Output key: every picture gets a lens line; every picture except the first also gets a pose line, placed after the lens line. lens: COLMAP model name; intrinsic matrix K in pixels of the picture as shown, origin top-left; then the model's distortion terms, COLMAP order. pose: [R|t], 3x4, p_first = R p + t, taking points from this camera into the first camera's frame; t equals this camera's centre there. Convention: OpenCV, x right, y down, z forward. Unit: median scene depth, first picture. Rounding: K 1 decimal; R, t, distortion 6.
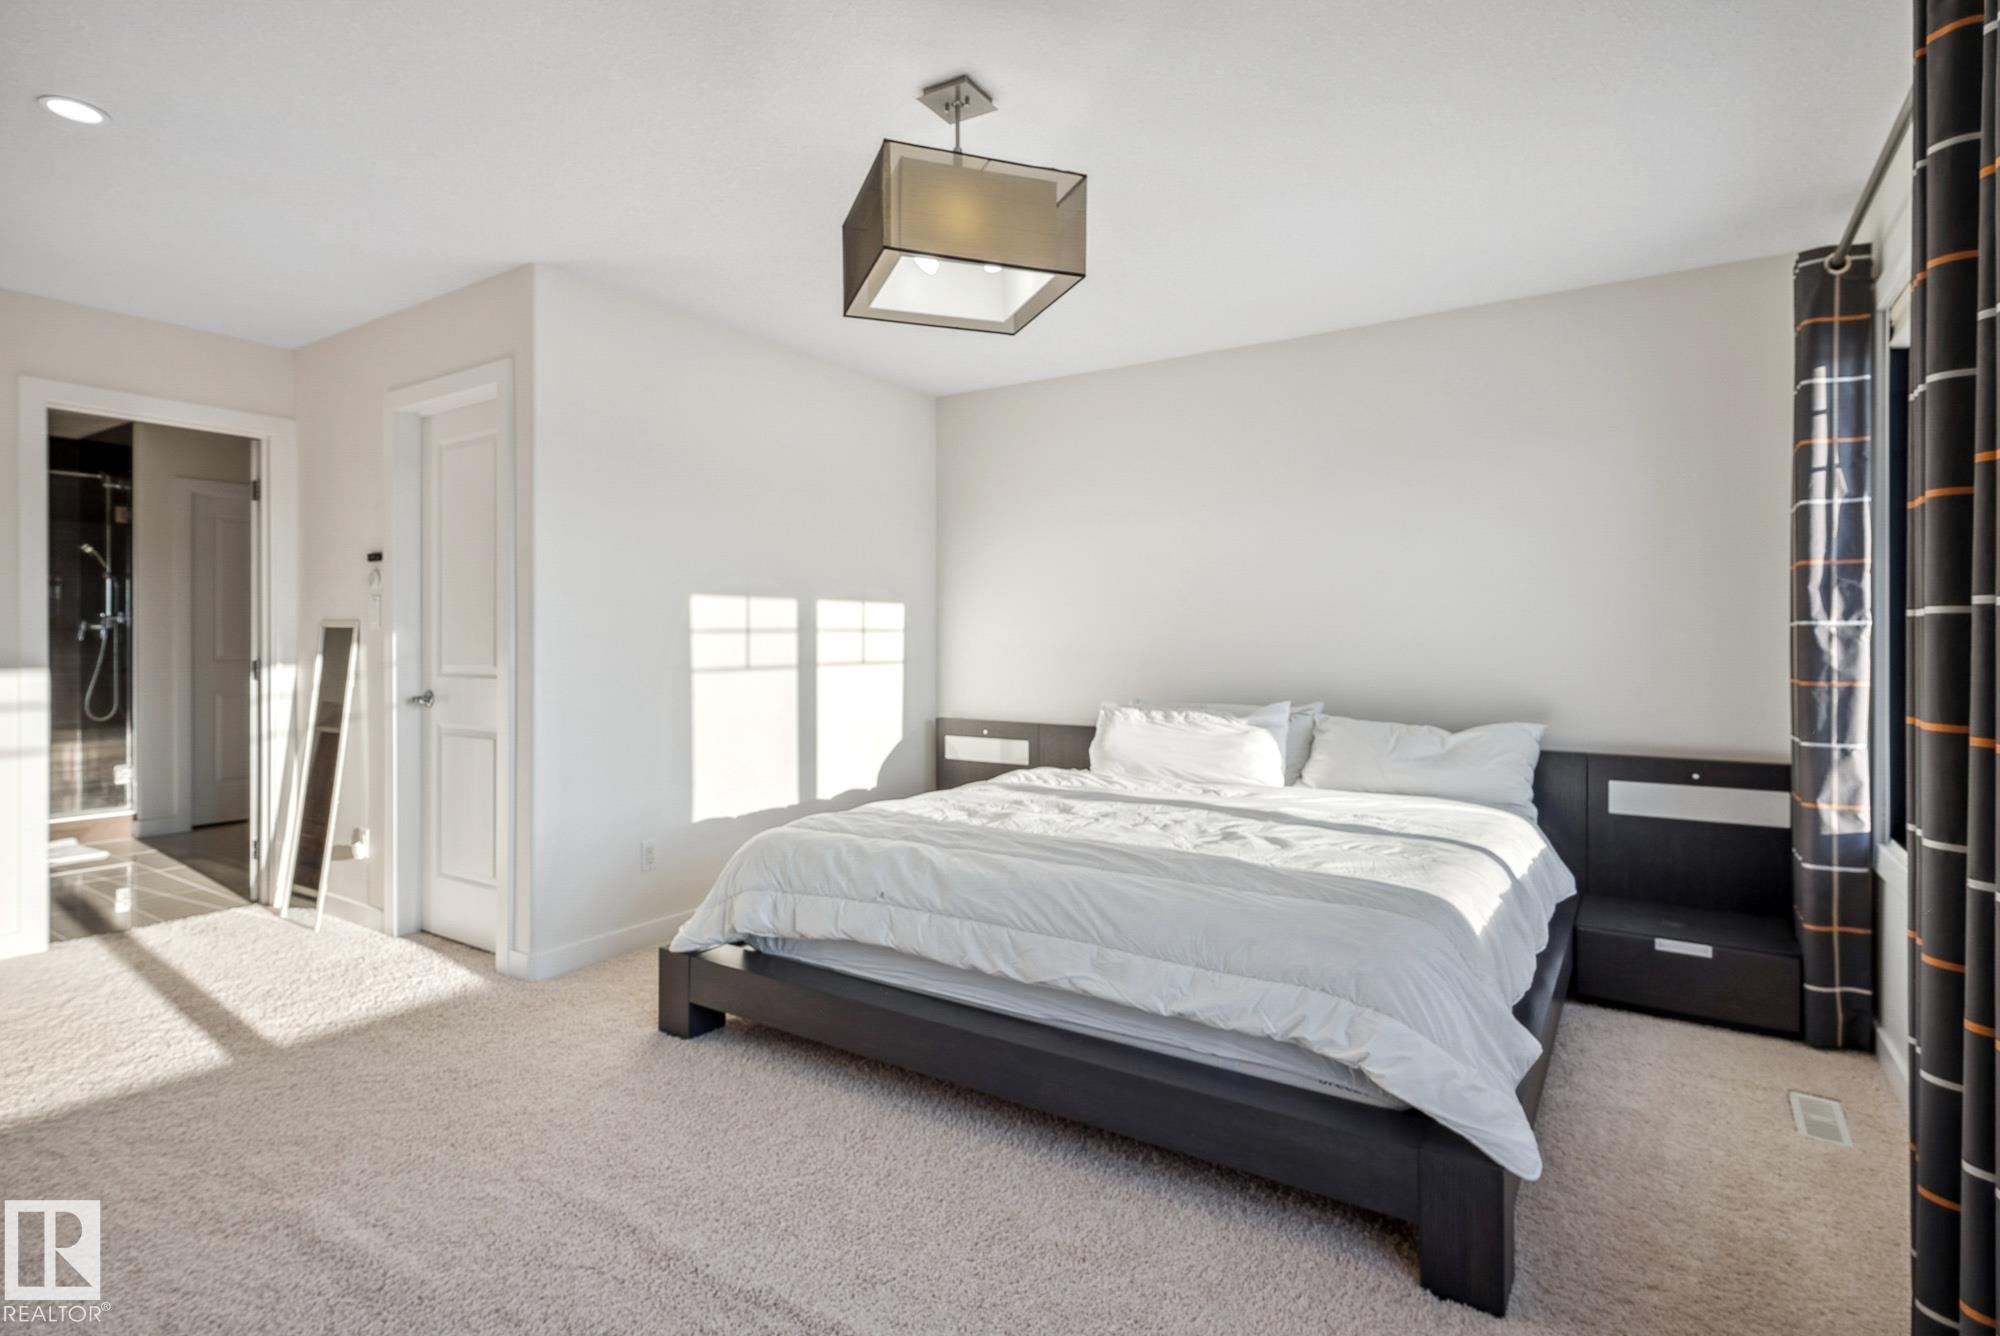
lens RADIAL K [[995.9, 0, 998.9], [0, 995.9, 651.2], [0, 0, 1]] dist [-0.000217, -0.001178]
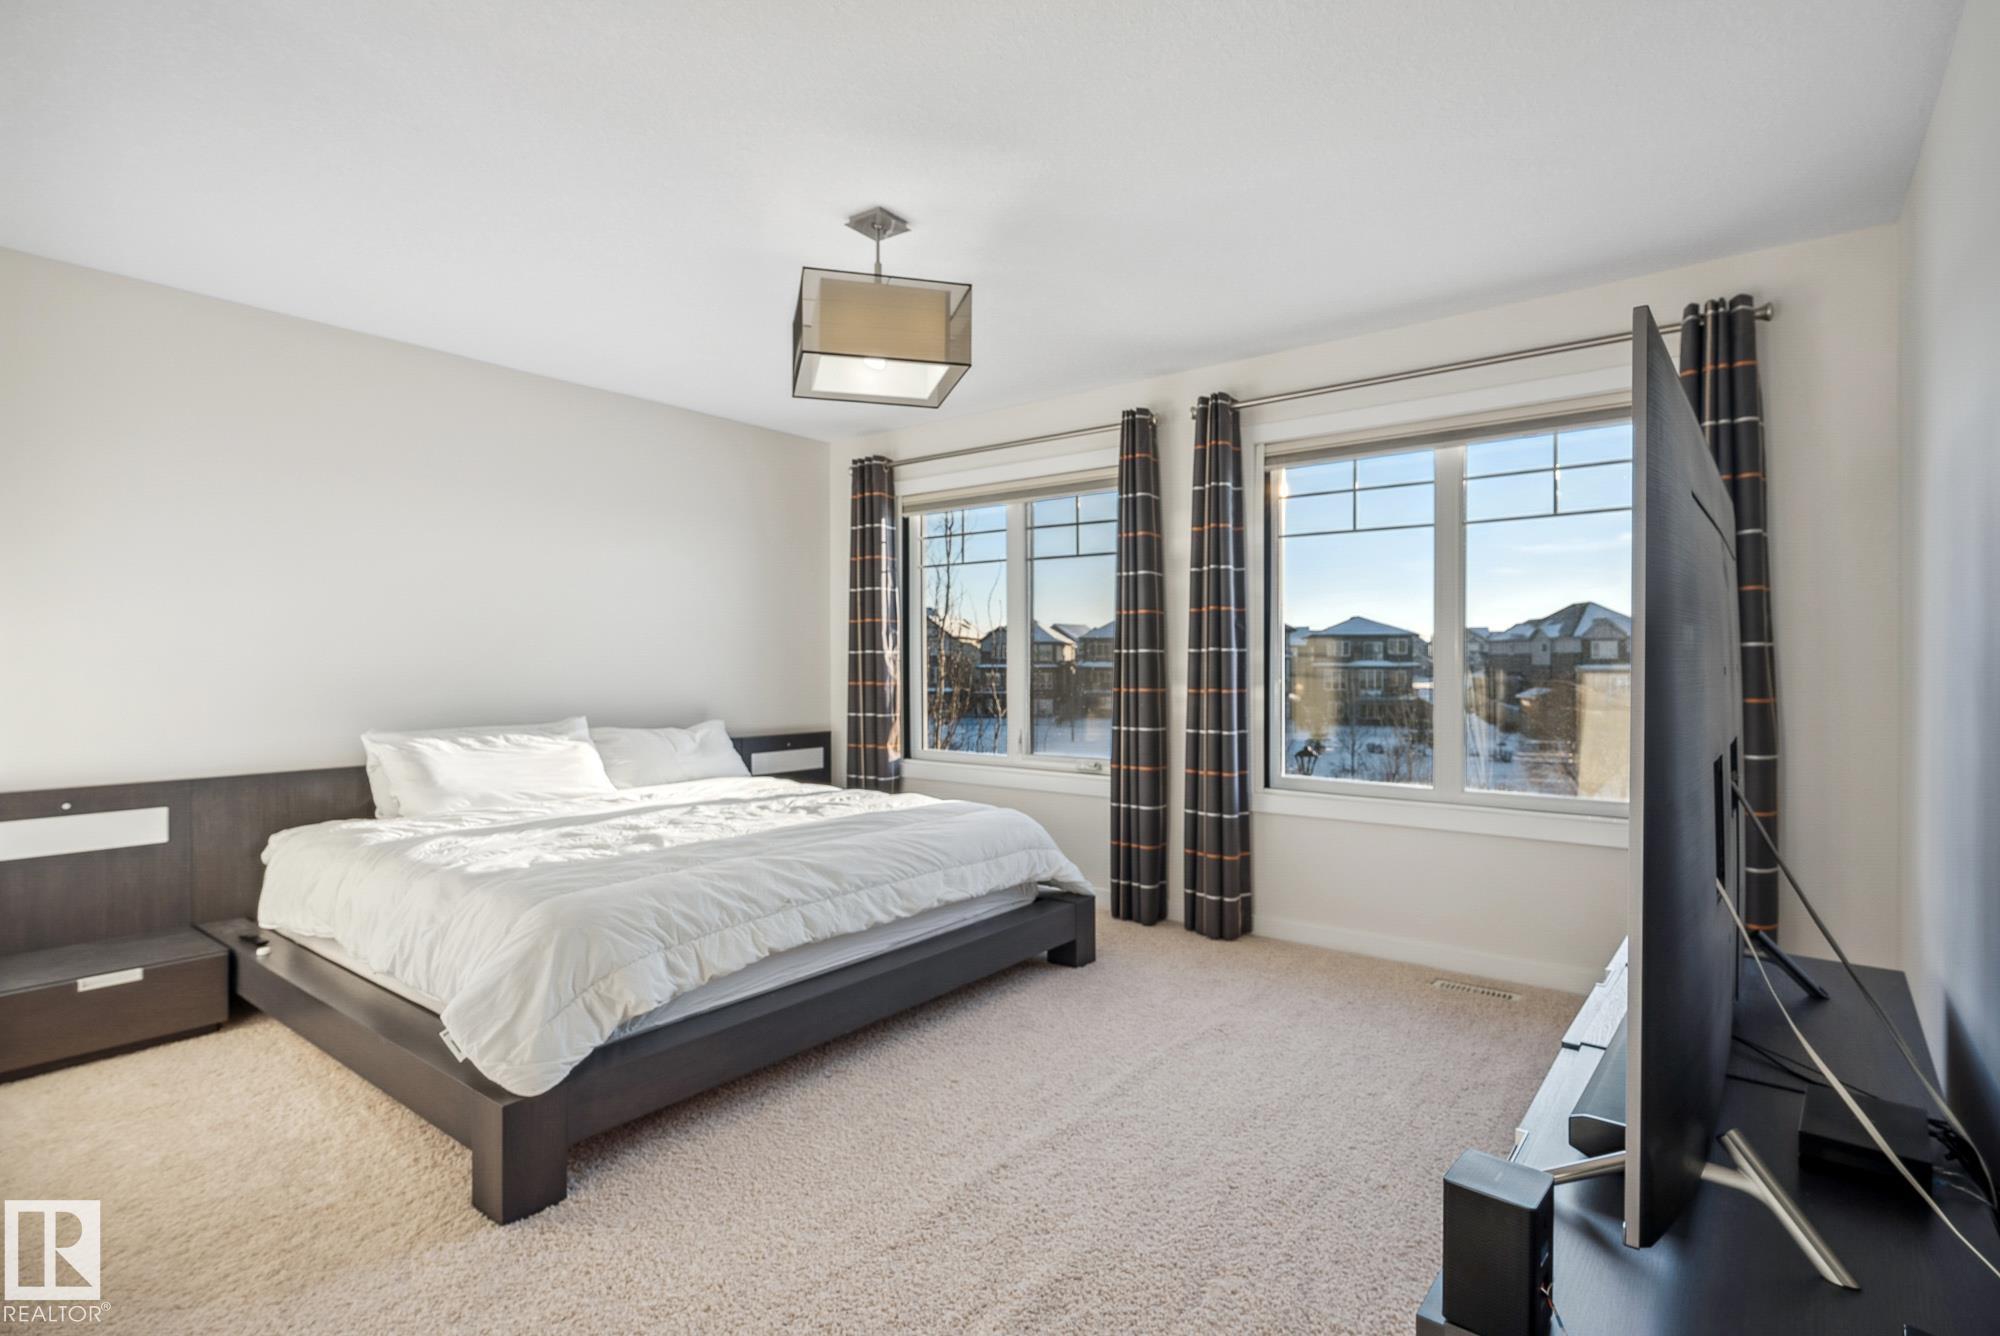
lens RADIAL K [[981.5, 0, 991.0], [0, 981.5, 672.6], [0, 0, 1]] dist [0.000359, -0.000182]
pose [[0.096392, -0.018188, 0.995177, -1.066413], [0.005309, 0.999828, 0.017759, -0.021236], [-0.995329, 0.003572, 0.096472, 0.620740]]
